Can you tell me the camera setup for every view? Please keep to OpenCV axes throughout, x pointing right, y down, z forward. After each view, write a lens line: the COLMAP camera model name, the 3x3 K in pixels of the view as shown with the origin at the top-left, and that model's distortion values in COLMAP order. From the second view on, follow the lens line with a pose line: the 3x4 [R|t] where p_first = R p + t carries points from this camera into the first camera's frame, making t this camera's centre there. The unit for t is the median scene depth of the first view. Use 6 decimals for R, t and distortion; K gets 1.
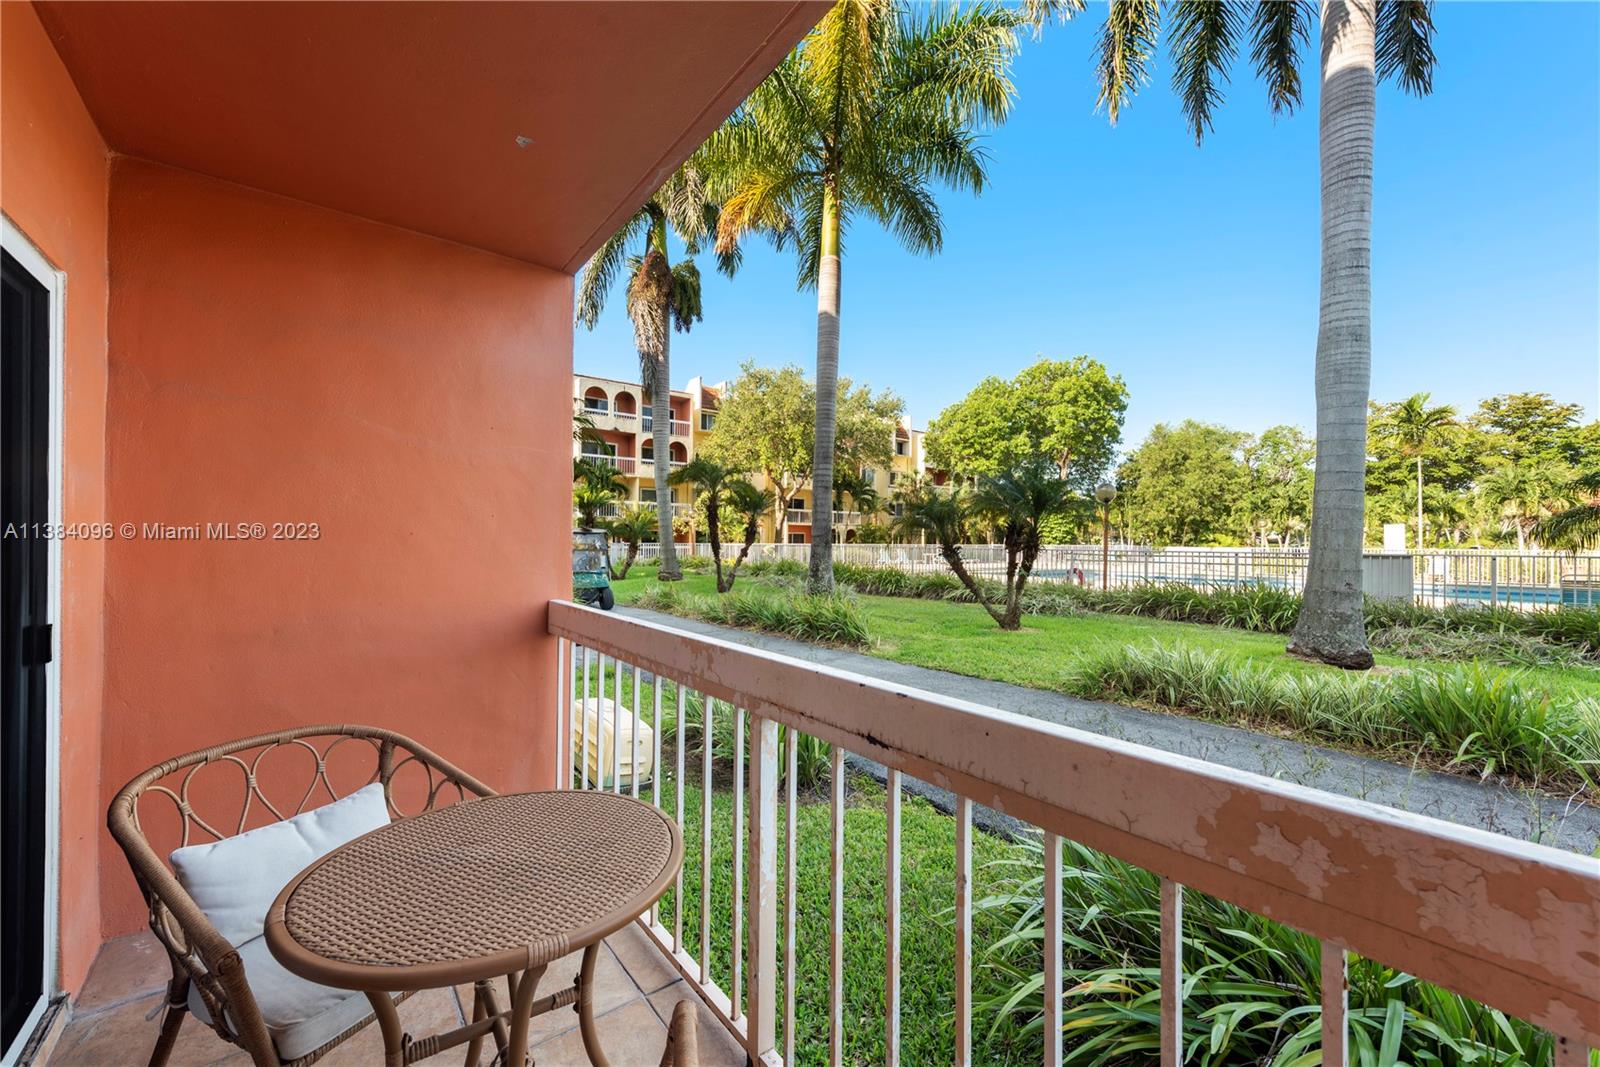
lens RADIAL K [[633.5, 0, 804.0], [0, 633.5, 535.7], [0, 0, 1]] dist [0.009278, -0.000404]
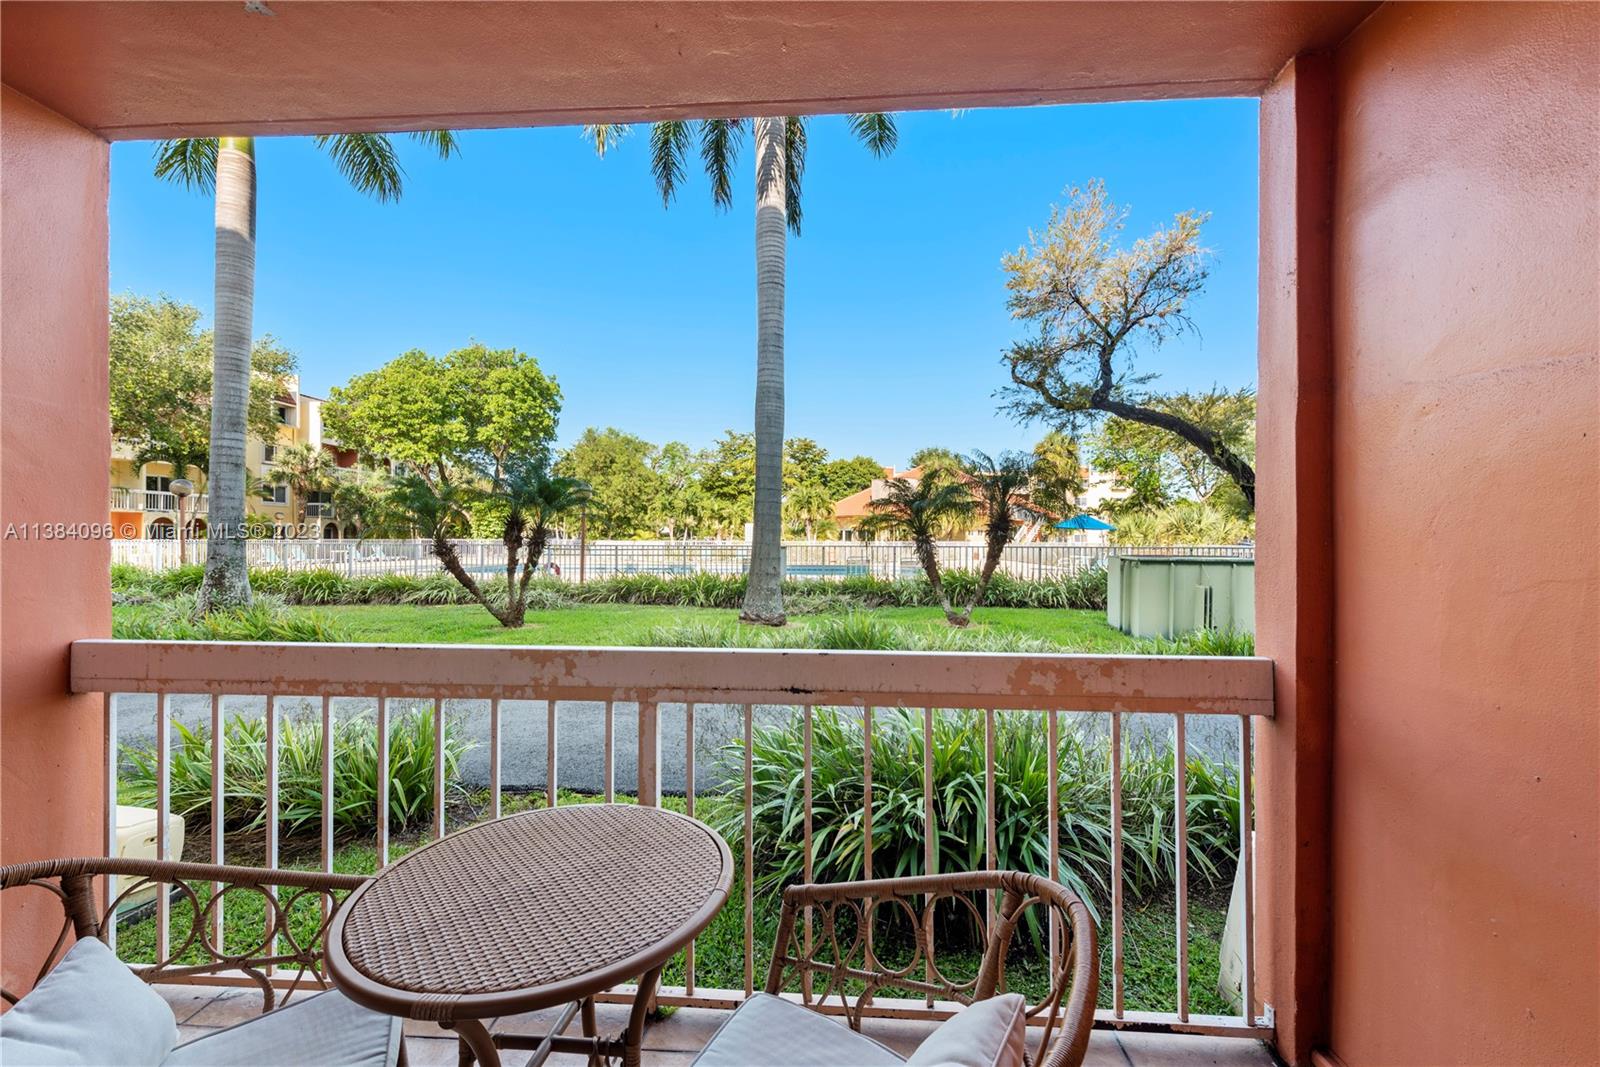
lens RADIAL K [[638.6, 0, 800.0], [0, 638.6, 533.5], [0, 0, 1]] dist [0.014560, -0.000142]
pose [[0.660475, 0.002684, 0.750843, -0.032002], [-0.007869, 0.999963, 0.003348, -0.001114], [-0.750806, -0.008120, 0.660472, 0.001775]]
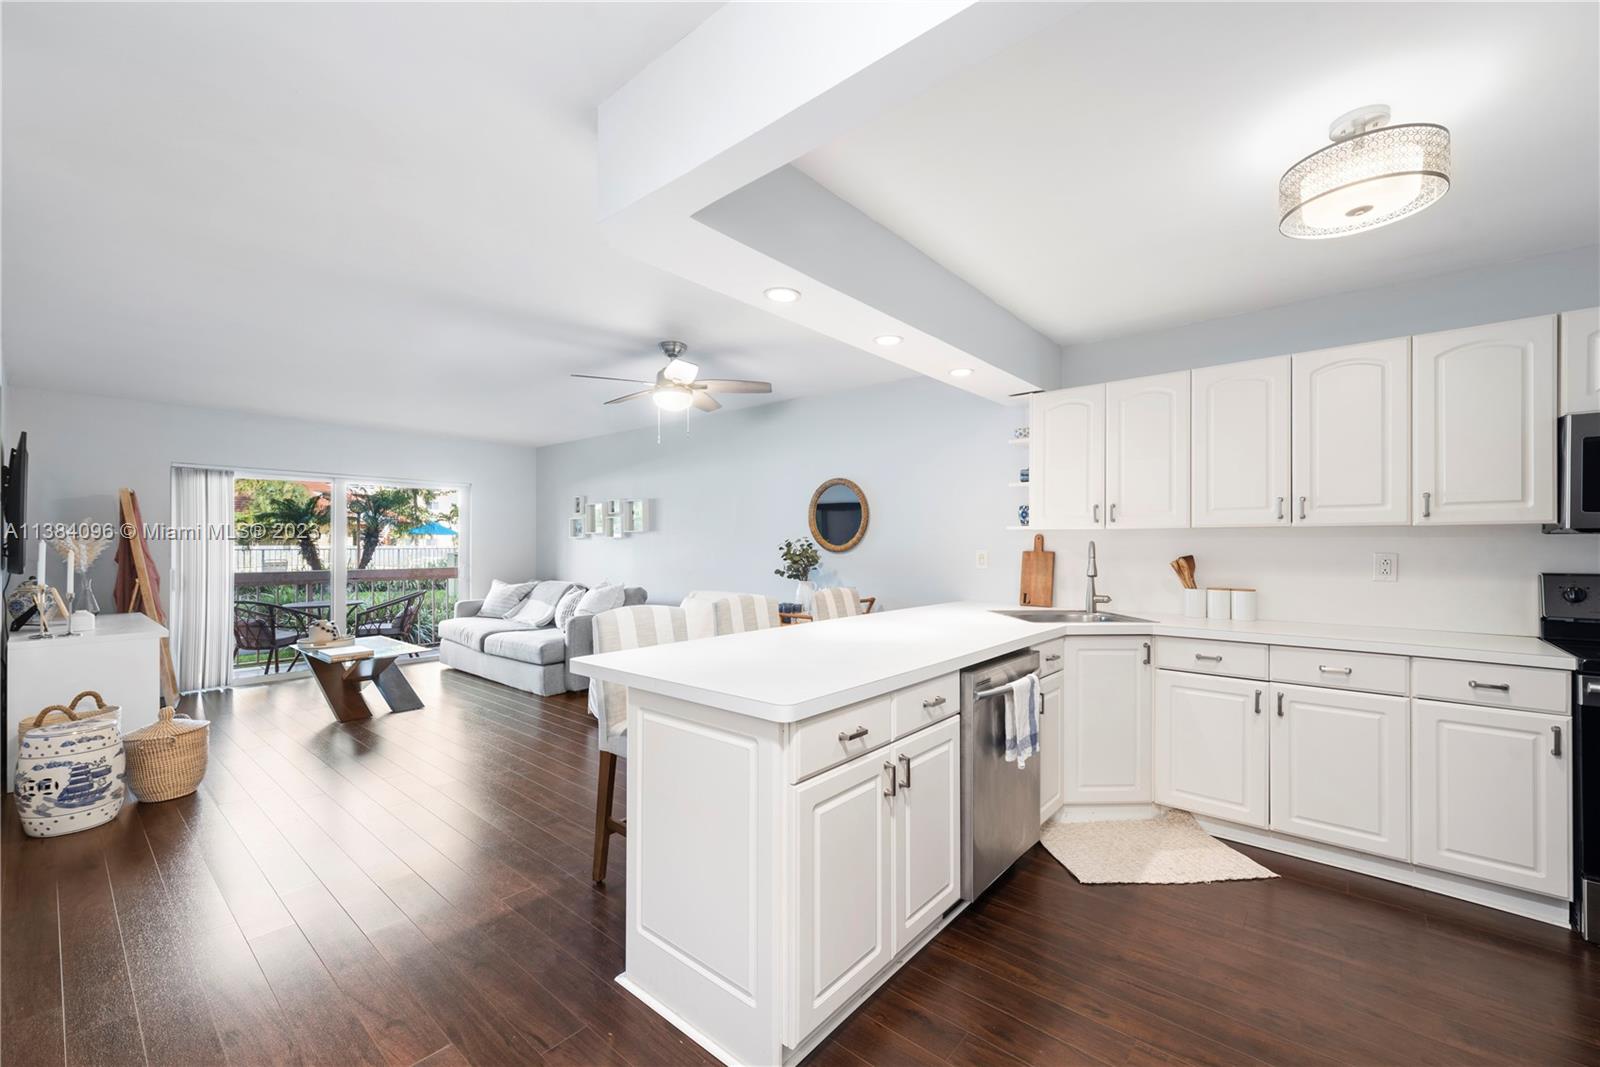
lens RADIAL K [[649.6, 0, 800.6], [0, 649.6, 541.3], [0, 0, 1]] dist [0.012367, -0.000491]
pose [[-0.203812, -0.001907, 0.979008, -0.225385], [-0.012860, 0.999917, -0.000729, -0.002714], [-0.978926, -0.012739, -0.203819, -0.062066]]
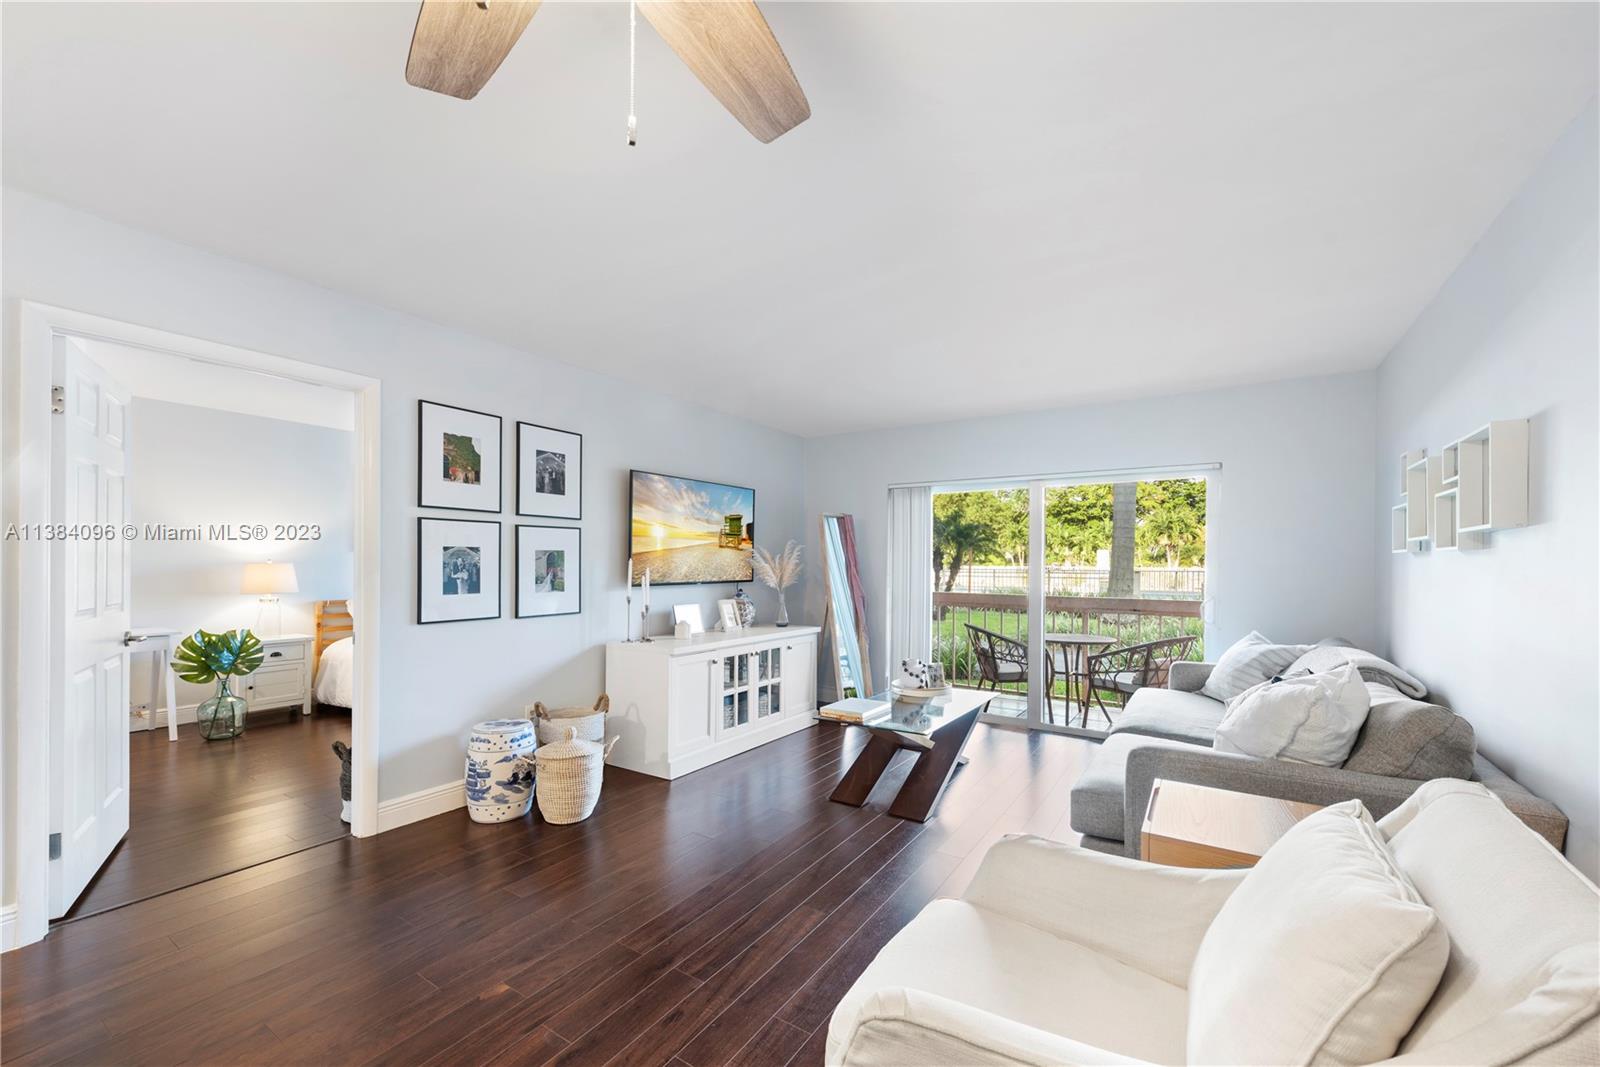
lens RADIAL K [[635.5, 0, 804.3], [0, 635.5, 562.2], [0, 0, 1]] dist [0.011310, -0.000145]
pose [[0.943587, 0.000820, 0.331123, -0.123227], [-0.004907, 0.999922, 0.011510, -0.002407], [-0.331088, -0.012485, 0.943517, -0.086171]]
